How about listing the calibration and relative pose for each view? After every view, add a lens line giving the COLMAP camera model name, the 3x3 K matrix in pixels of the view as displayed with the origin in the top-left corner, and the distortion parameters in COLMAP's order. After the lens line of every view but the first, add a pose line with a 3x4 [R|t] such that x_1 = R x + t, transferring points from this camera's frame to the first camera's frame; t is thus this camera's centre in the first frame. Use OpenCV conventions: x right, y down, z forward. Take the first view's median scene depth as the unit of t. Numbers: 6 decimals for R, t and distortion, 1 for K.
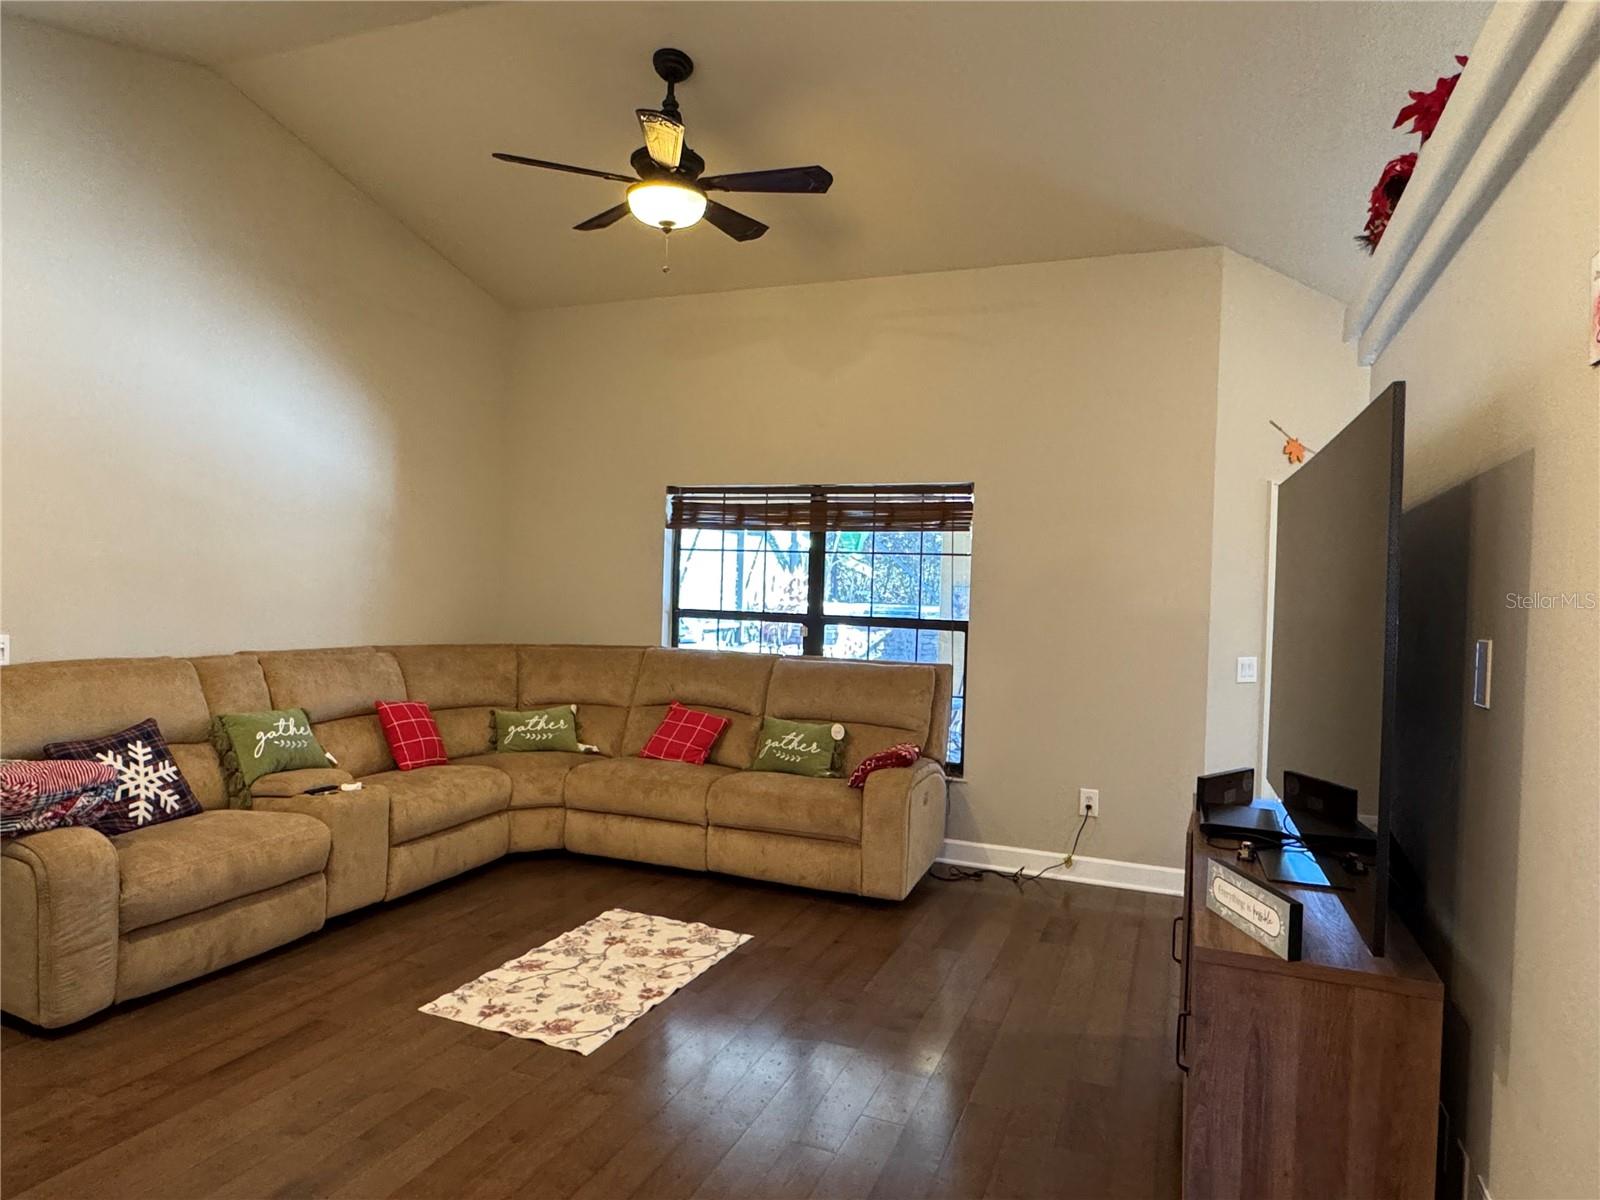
lens RADIAL K [[977.4, 0, 796.6], [0, 977.4, 596.9], [0, 0, 1]] dist [0.003779, -0.000289]
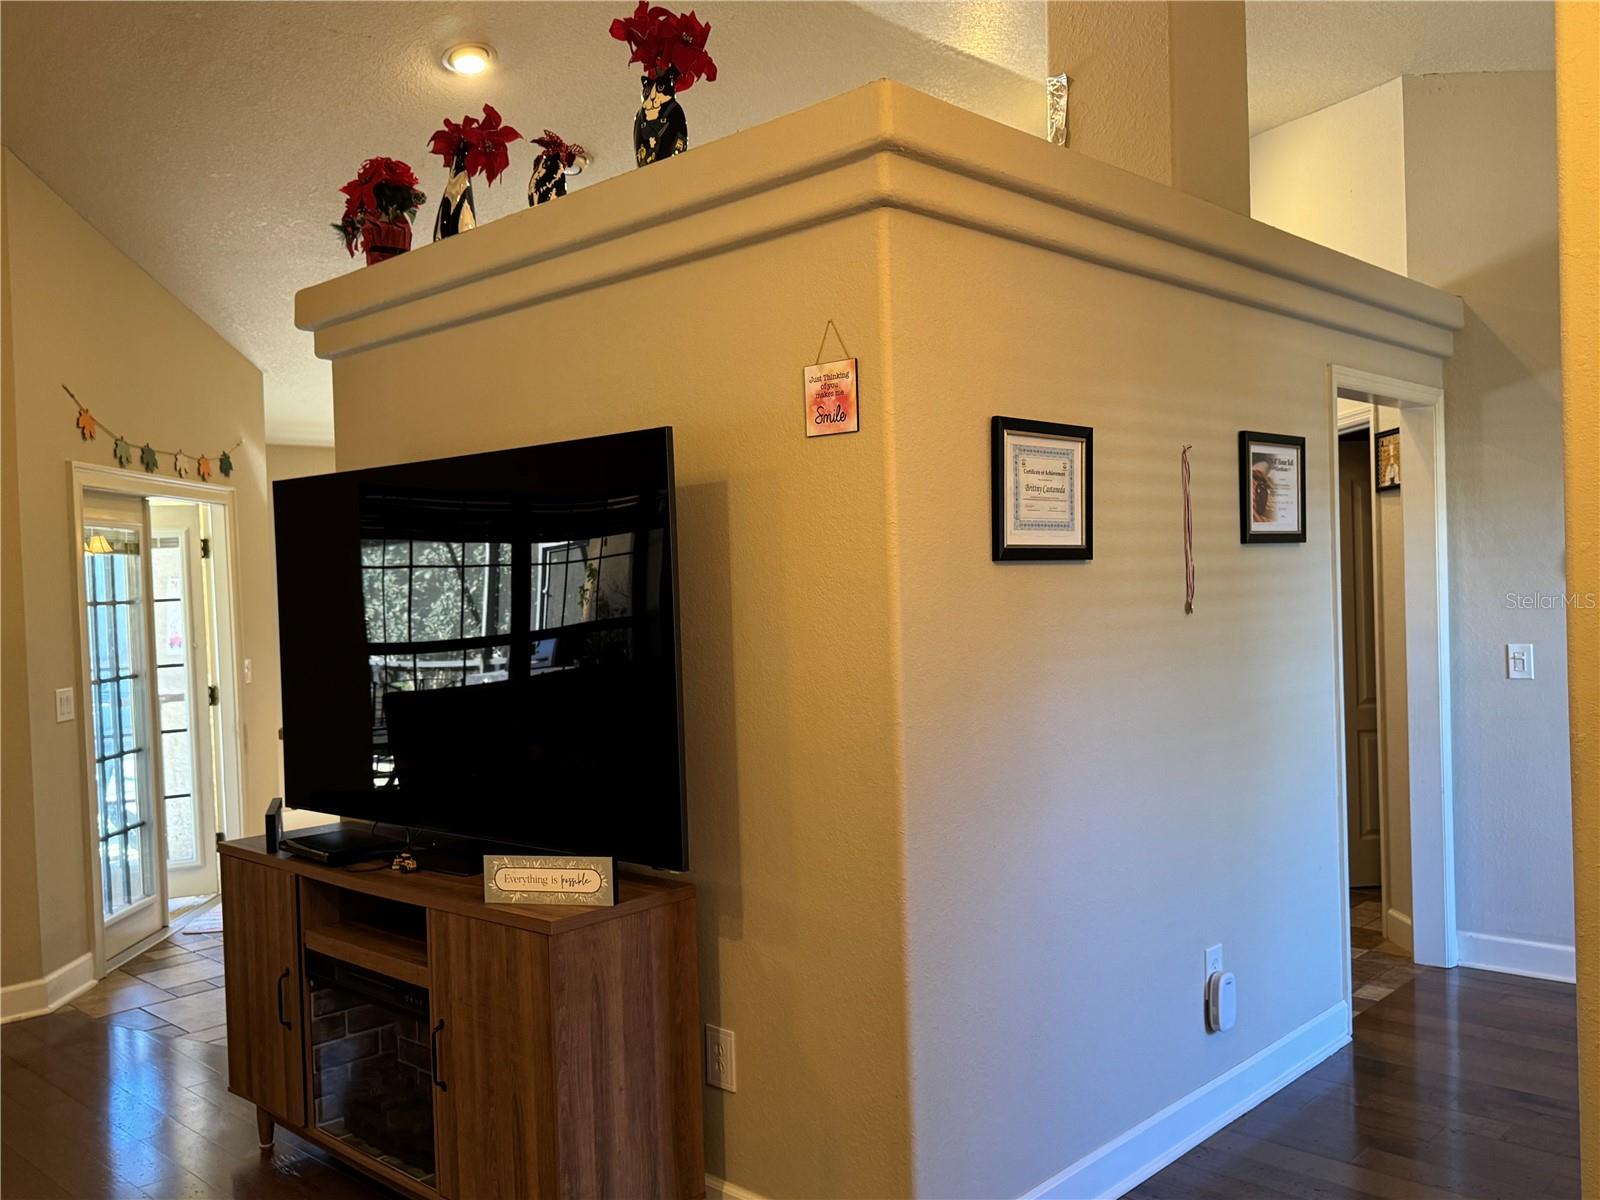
lens RADIAL K [[1353.0, 0, 799.5], [0, 1353.0, 609.6], [0, 0, 1]] dist [0.010991, -0.004702]
pose [[0.331187, -0.054008, 0.942018, -0.914813], [0.051849, 0.997894, 0.038983, -0.032082], [-0.942139, 0.035932, 0.333290, 0.237808]]
